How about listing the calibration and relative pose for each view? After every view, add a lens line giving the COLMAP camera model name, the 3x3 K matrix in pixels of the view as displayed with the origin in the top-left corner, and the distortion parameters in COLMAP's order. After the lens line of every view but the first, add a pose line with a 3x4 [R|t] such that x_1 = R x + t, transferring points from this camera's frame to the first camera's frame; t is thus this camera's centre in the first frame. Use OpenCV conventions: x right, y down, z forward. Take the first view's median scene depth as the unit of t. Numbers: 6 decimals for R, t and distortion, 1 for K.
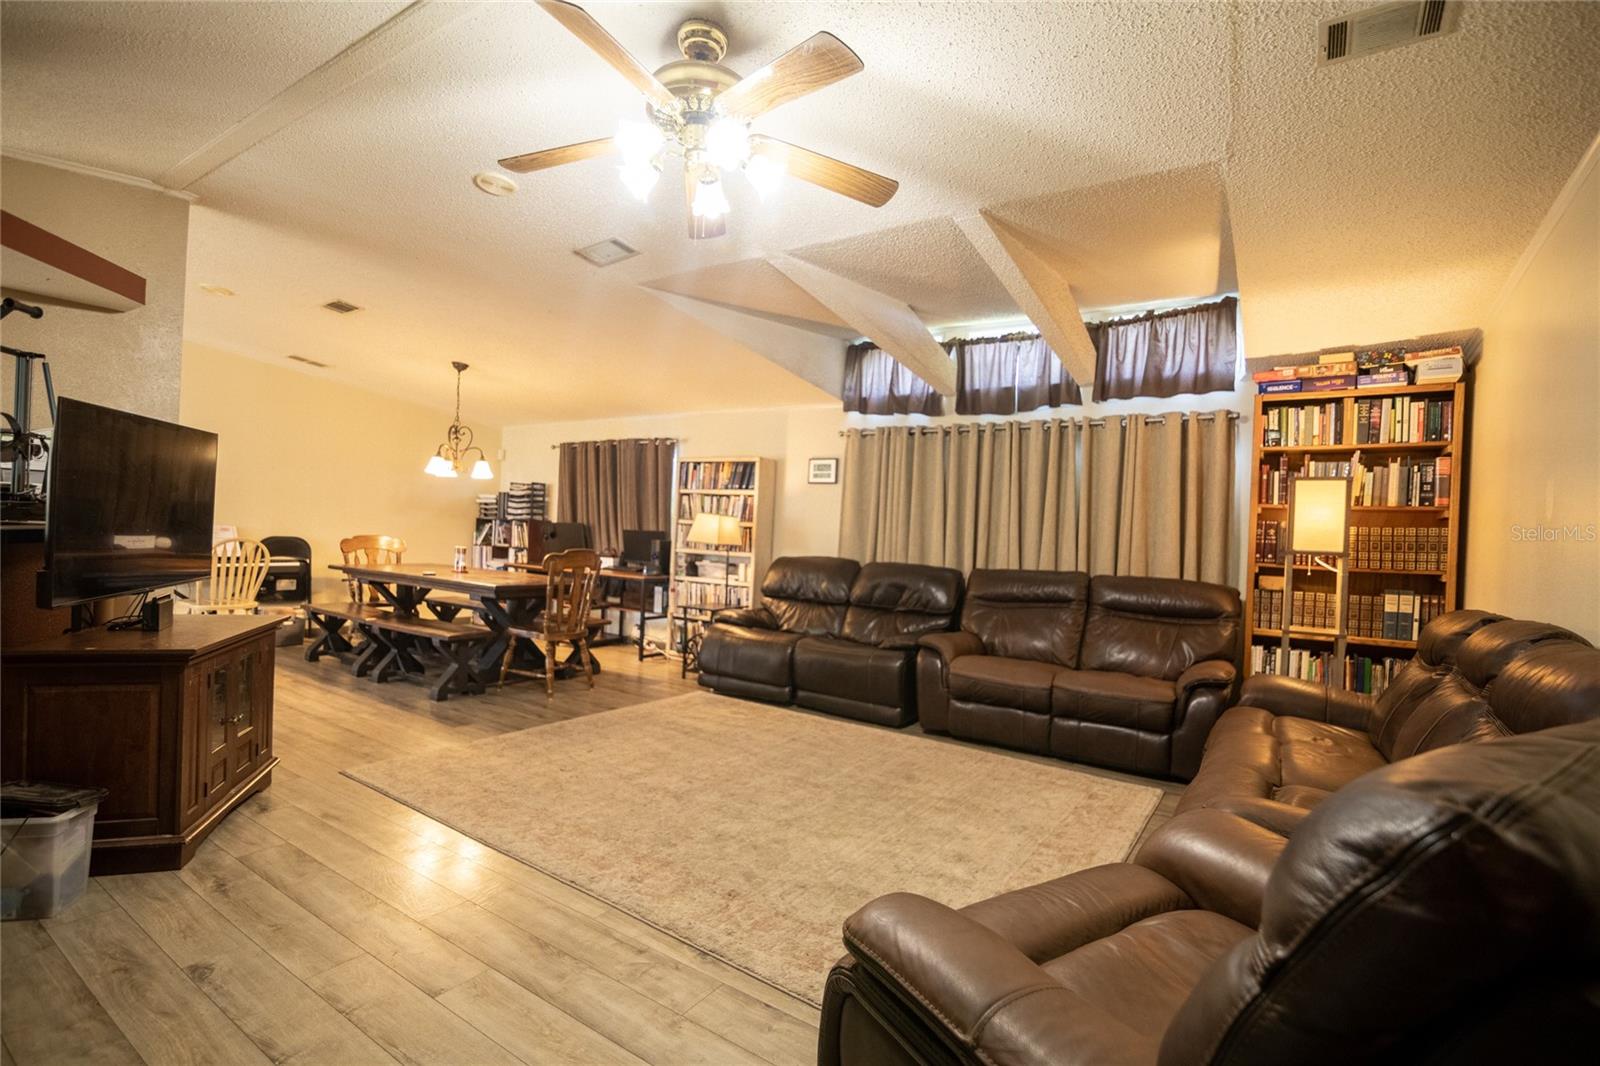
lens RADIAL K [[743.9, 0, 787.8], [0, 743.9, 537.6], [0, 0, 1]] dist [-0.014374, 0.001118]
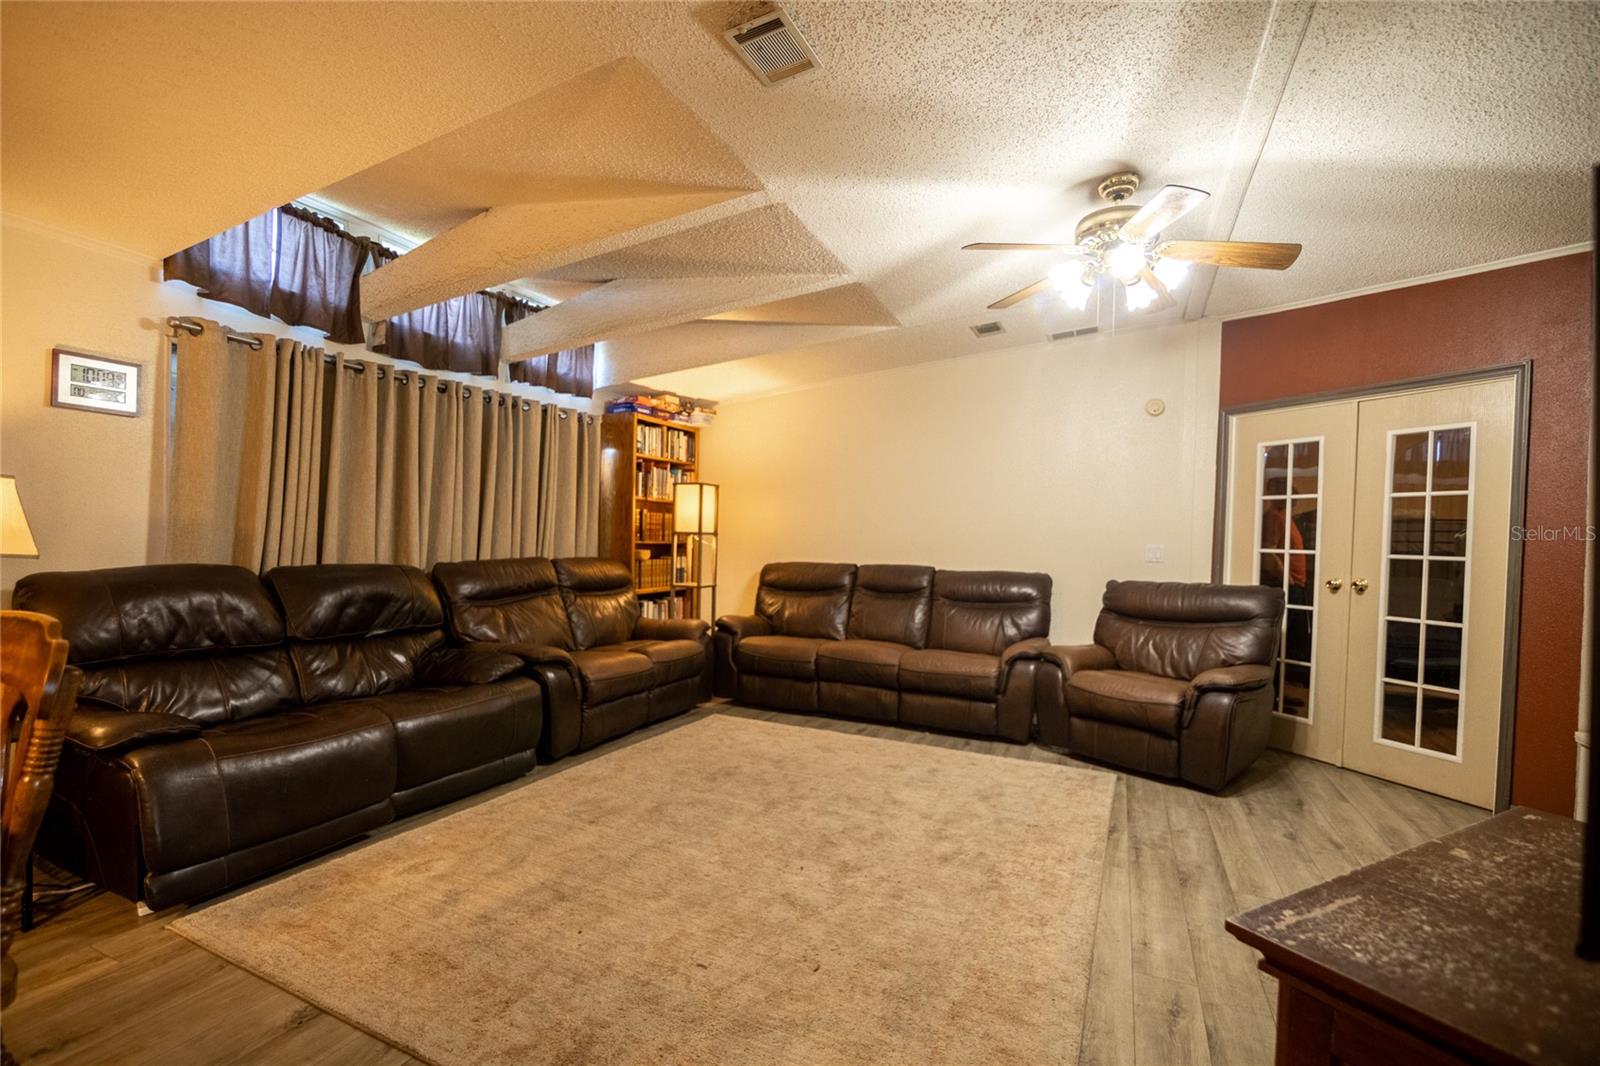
lens RADIAL K [[743.9, 0, 798.3], [0, 743.9, 531.1], [0, 0, 1]] dist [-0.014374, 0.001118]
pose [[-0.182155, -0.040529, 0.982434, -0.705078], [-0.029129, 0.998934, 0.035809, -0.037160], [-0.982838, -0.022094, -0.183142, 0.932535]]
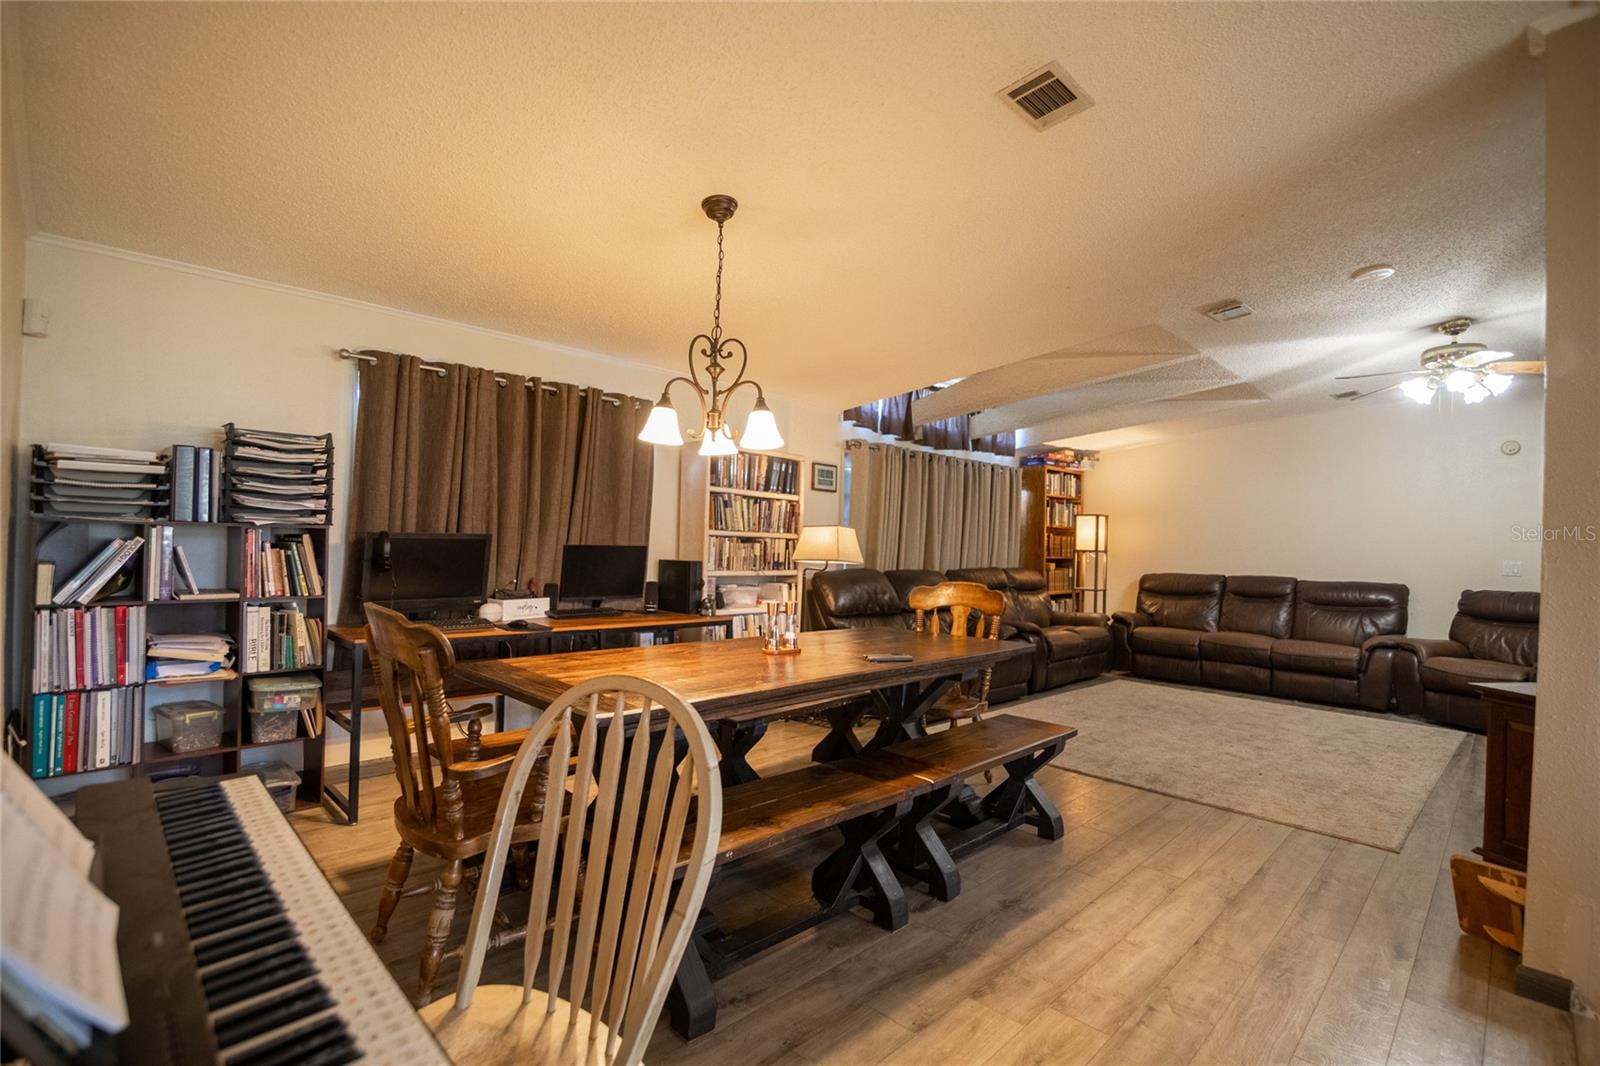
lens RADIAL K [[743.9, 0, 795.2], [0, 743.9, 534.4], [0, 0, 1]] dist [-0.014374, 0.001118]
pose [[0.187815, -0.026272, 0.981853, -1.275611], [-0.013762, 0.999474, 0.029376, -0.064038], [-0.982108, -0.019030, 0.187354, 1.238083]]
